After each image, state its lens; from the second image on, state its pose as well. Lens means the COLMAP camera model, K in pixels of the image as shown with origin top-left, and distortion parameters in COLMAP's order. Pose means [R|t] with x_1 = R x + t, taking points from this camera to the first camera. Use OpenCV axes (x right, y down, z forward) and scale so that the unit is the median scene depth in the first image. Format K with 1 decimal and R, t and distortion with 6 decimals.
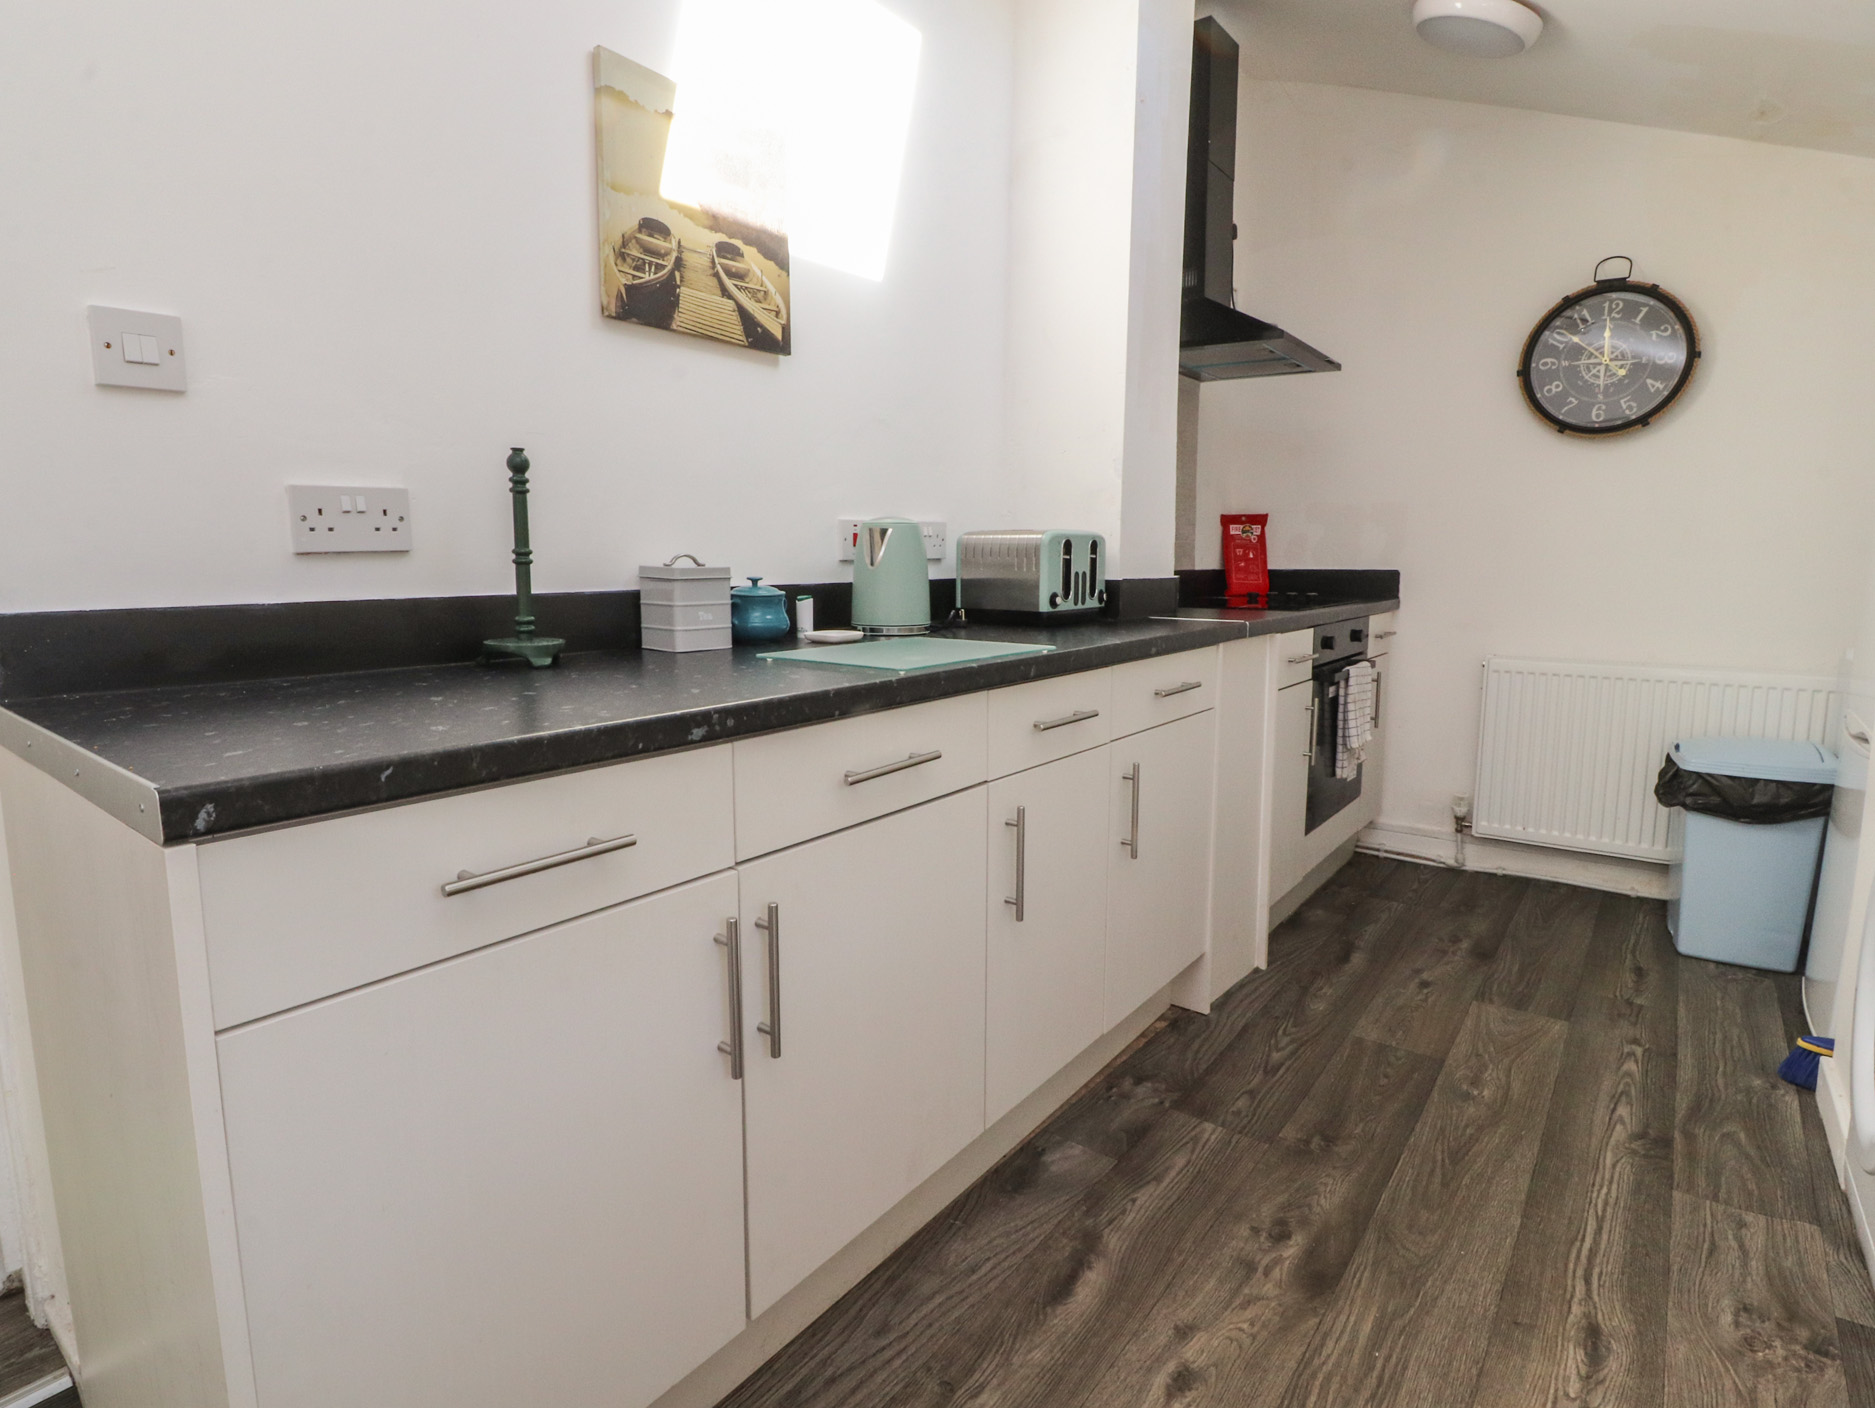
lens RADIAL K [[986.7, 0, 938.6], [0, 986.7, 676.8], [0, 0, 1]] dist [0.000053, -0.013480]
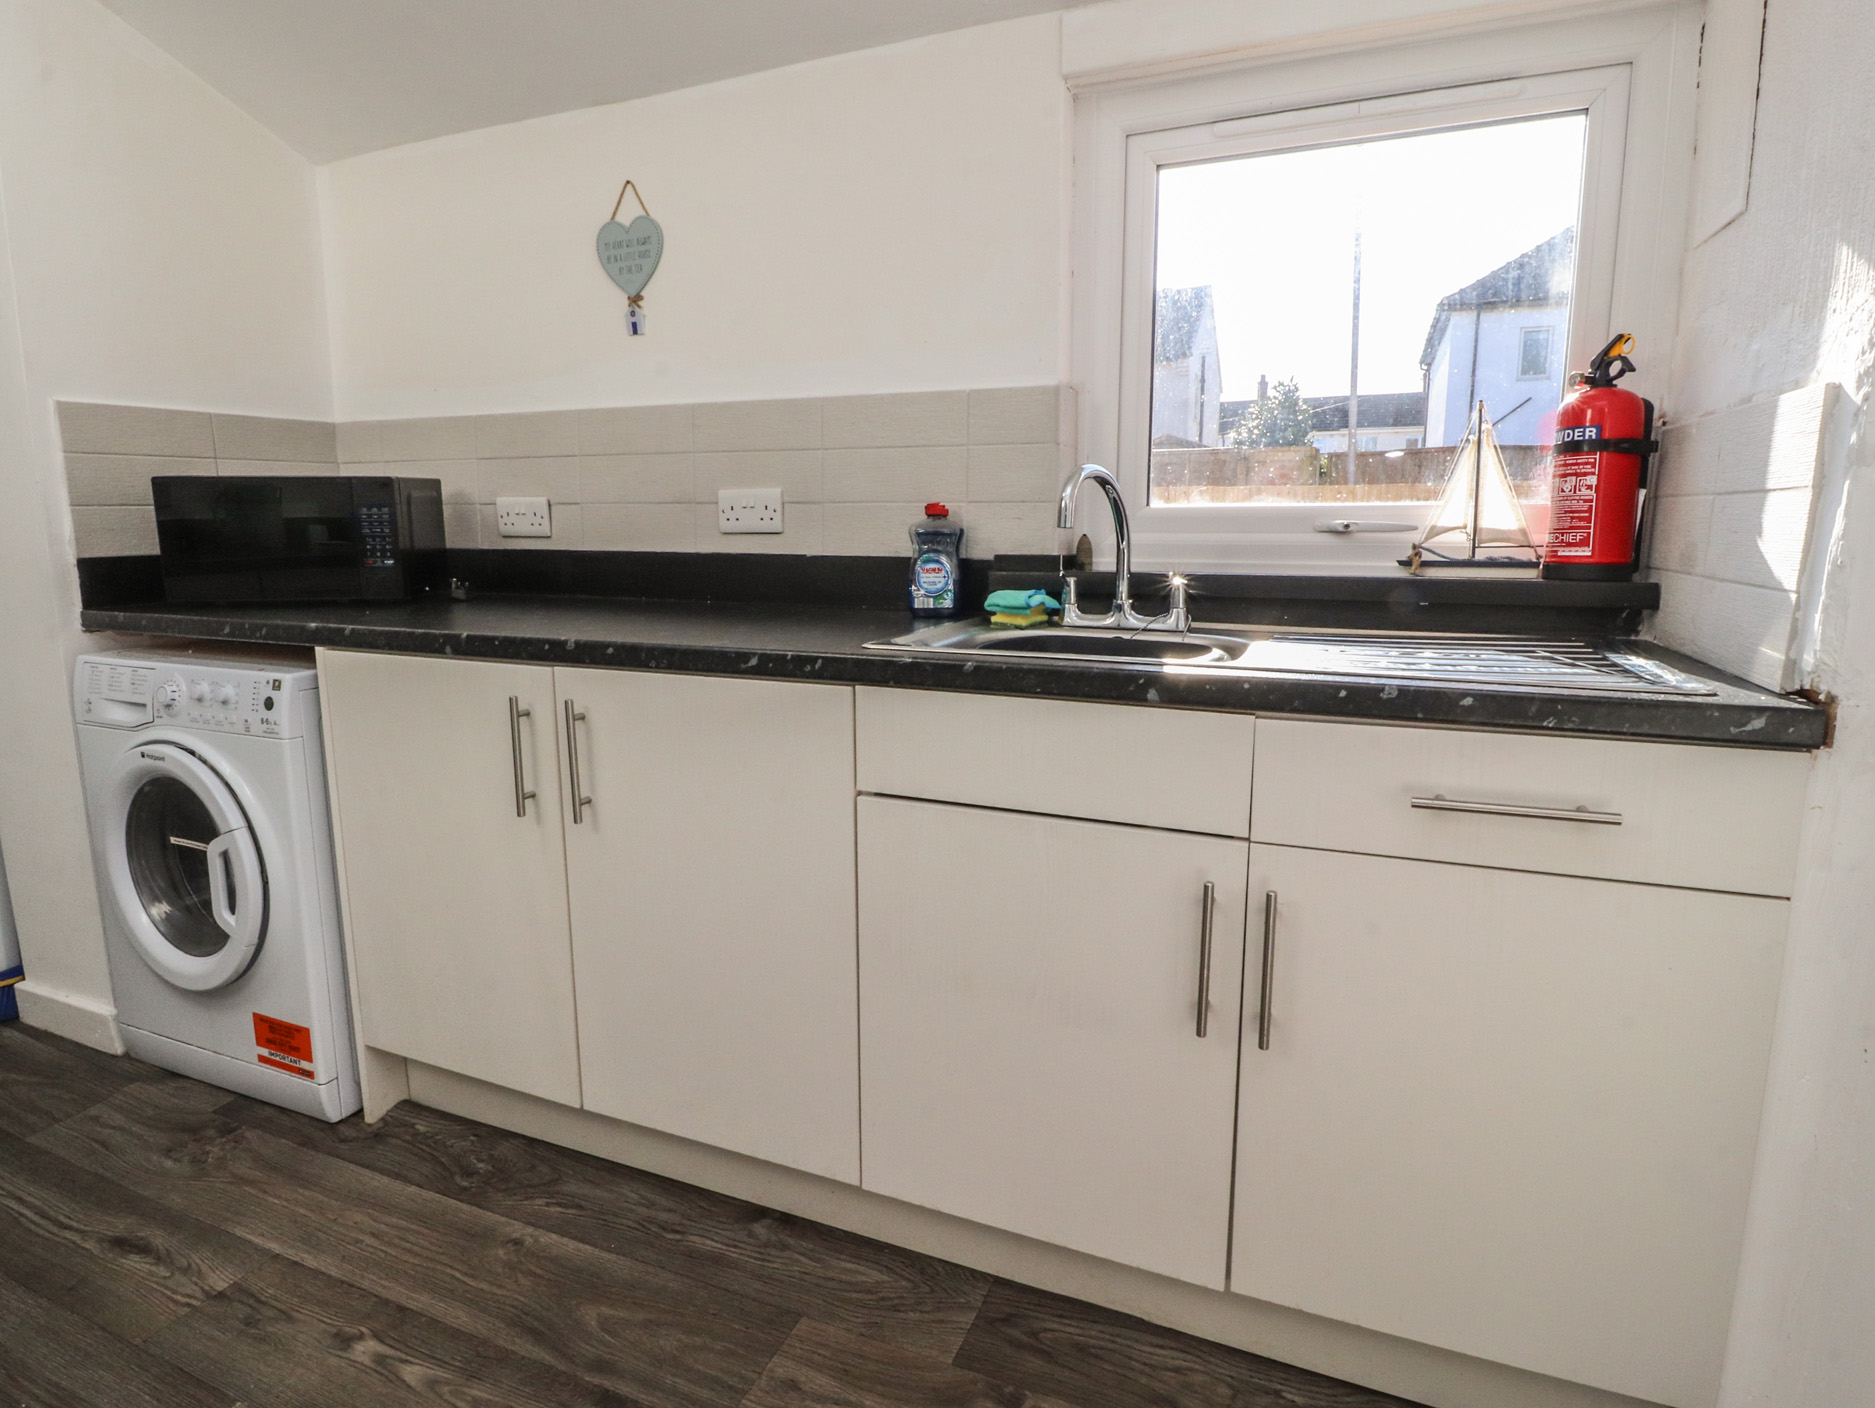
lens RADIAL K [[1007.3, 0, 937.6], [0, 1007.3, 681.2], [0, 0, 1]] dist [0.000638, -0.013574]
pose [[-0.246637, -0.151399, 0.957209, -0.380293], [0.125235, 0.974460, 0.186396, -0.025117], [-0.960982, 0.165848, -0.221377, 0.187427]]
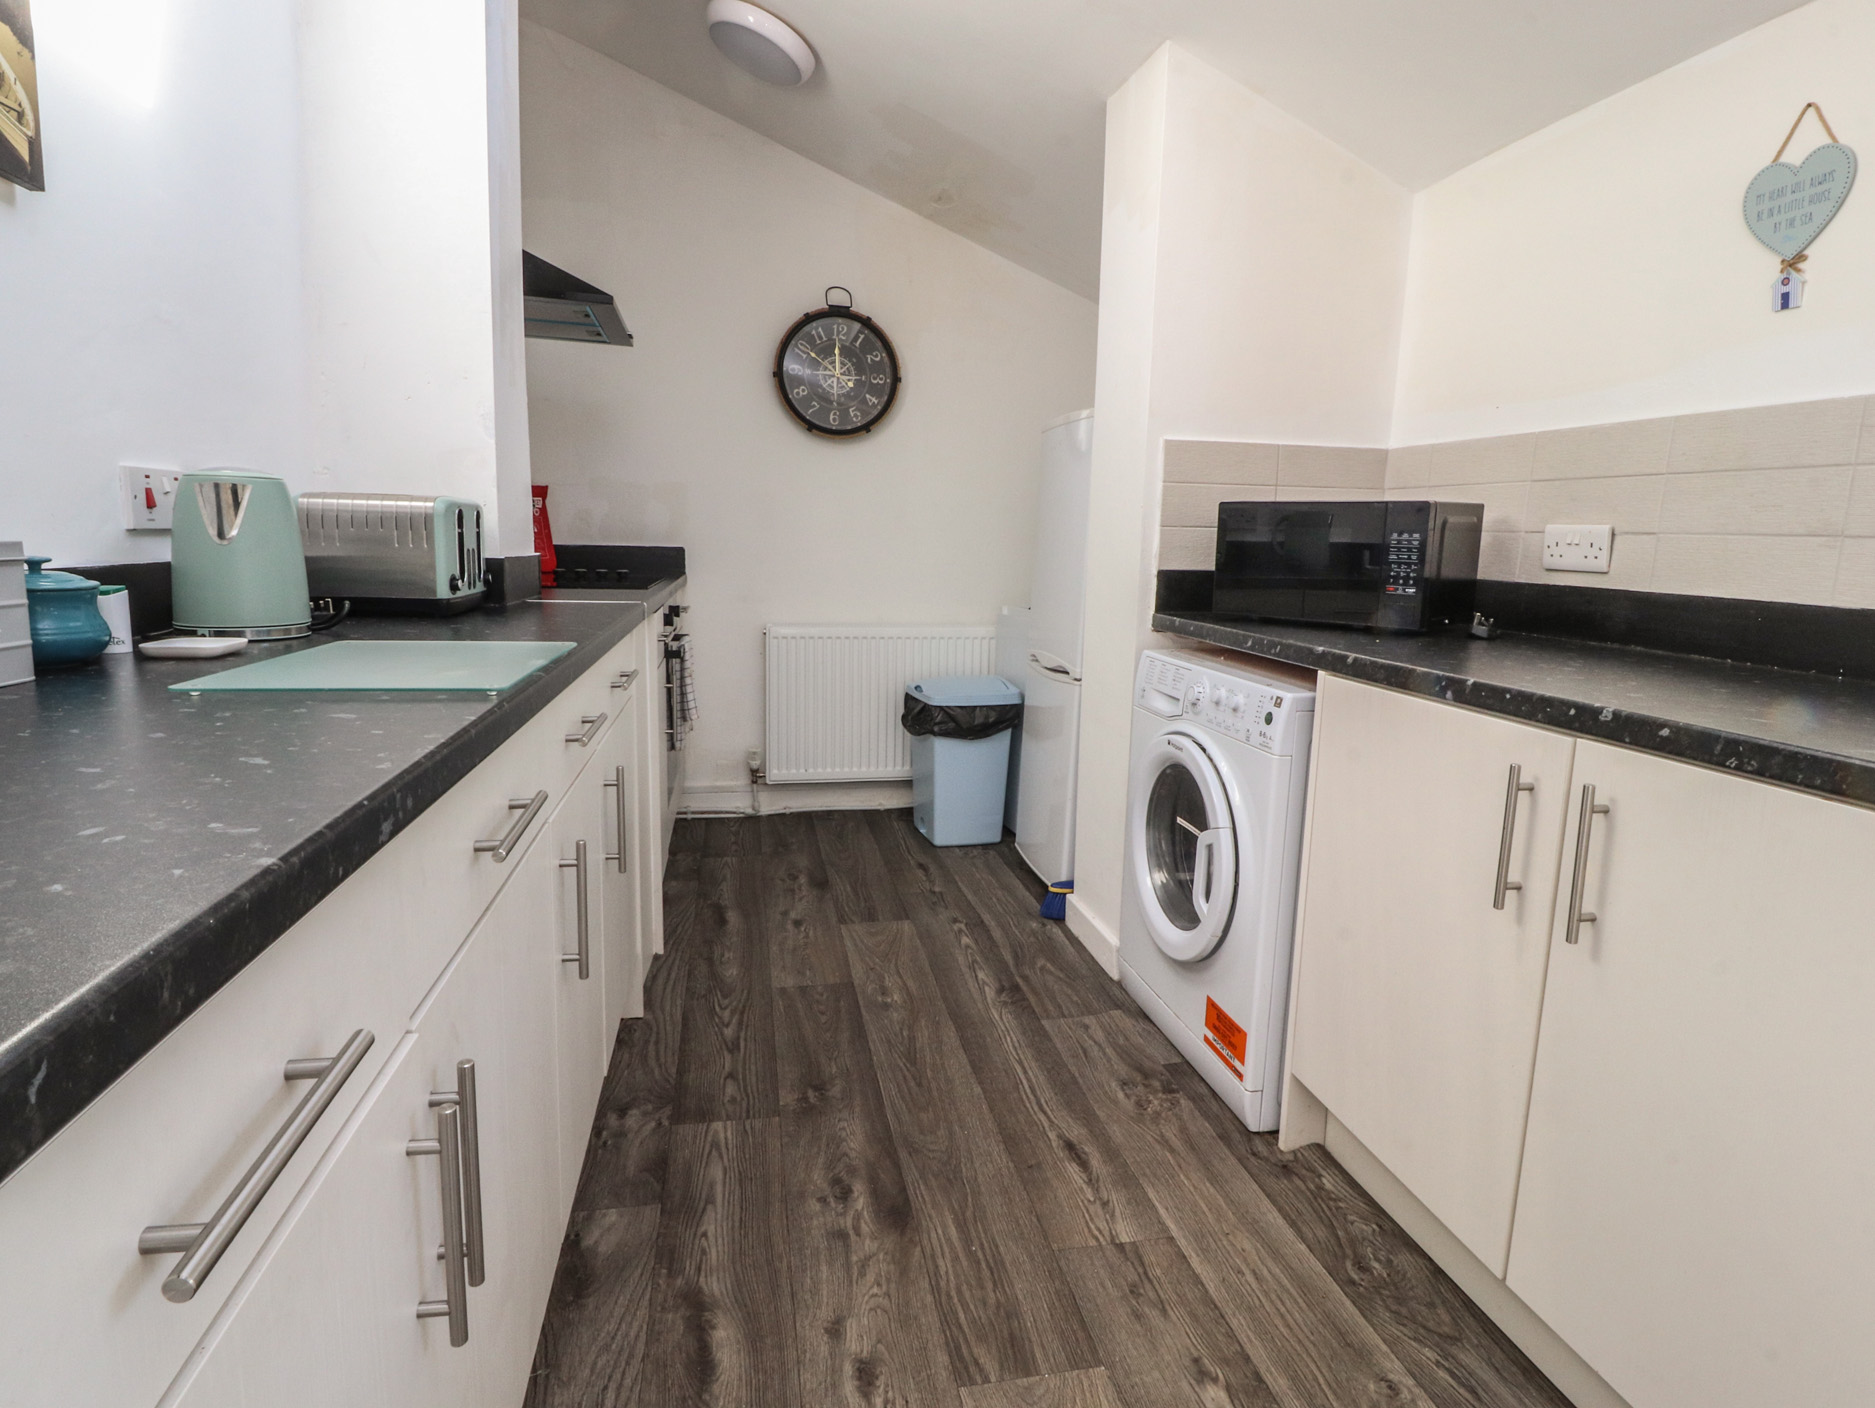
lens RADIAL K [[967.8, 0, 935.3], [0, 967.8, 679.7], [0, 0, 1]] dist [0.000166, -0.013633]
pose [[0.661137, -0.091751, 0.744634, -0.247806], [0.066630, 0.995753, 0.063535, -0.026491], [-0.747301, 0.007609, 0.664442, 0.200353]]
